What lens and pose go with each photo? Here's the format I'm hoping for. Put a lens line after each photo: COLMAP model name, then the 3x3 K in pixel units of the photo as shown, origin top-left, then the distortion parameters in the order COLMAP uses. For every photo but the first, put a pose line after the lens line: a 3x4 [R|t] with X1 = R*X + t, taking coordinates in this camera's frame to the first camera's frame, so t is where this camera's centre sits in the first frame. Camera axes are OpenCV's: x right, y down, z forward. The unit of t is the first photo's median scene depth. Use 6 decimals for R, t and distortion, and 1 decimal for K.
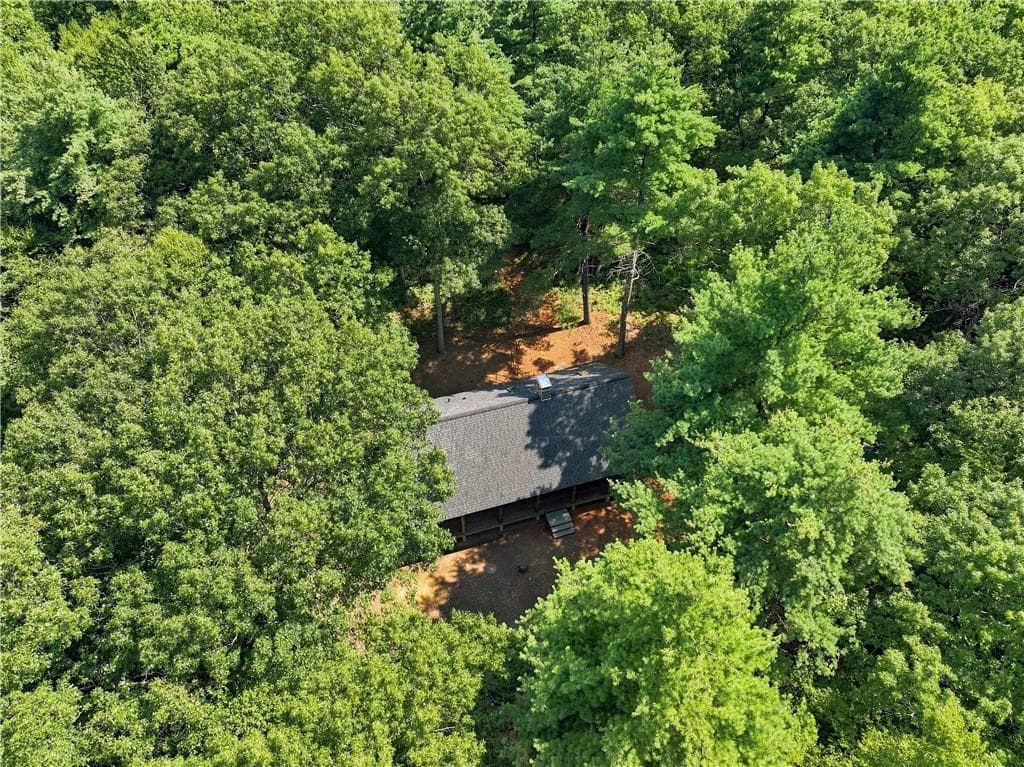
lens RADIAL K [[711.6, 0, 525.2], [0, 711.6, 379.7], [0, 0, 1]] dist [-0.000596, -0.000630]
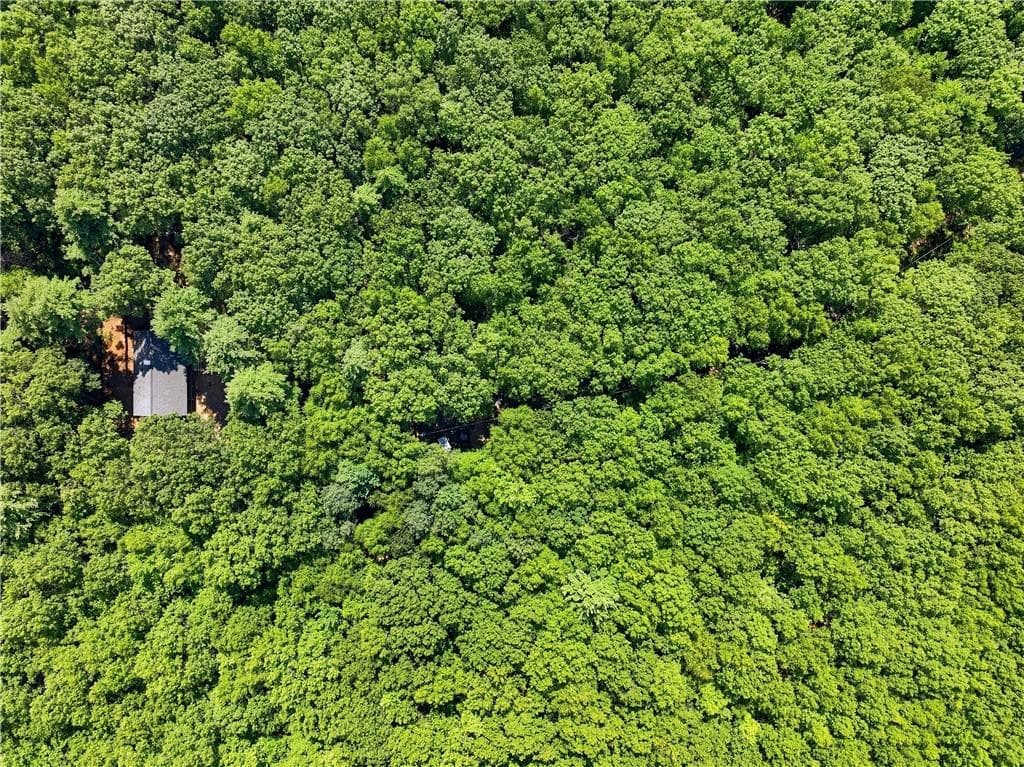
lens RADIAL K [[711.6, 0, 525.2], [0, 711.6, 379.7], [0, 0, 1]] dist [-0.000596, -0.000630]
pose [[0.320109, -0.947358, -0.006546, 0.469004], [0.658698, 0.217595, 0.720256, -1.043561], [-0.680916, -0.234872, 0.693677, -2.040638]]
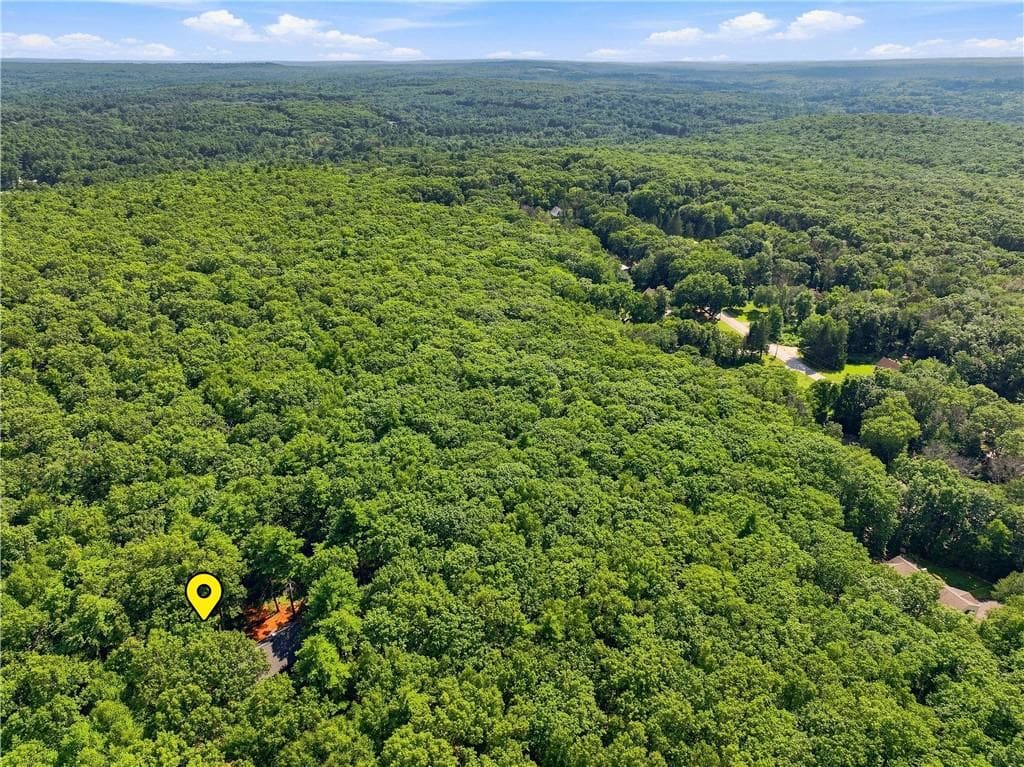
lens RADIAL K [[711.6, 0, 525.2], [0, 711.6, 379.7], [0, 0, 1]] dist [-0.000596, -0.000630]
pose [[0.835779, -0.223205, 0.501650, -0.371097], [0.382931, 0.891727, -0.241220, 0.186088], [-0.393493, 0.393704, 0.830759, -2.503504]]
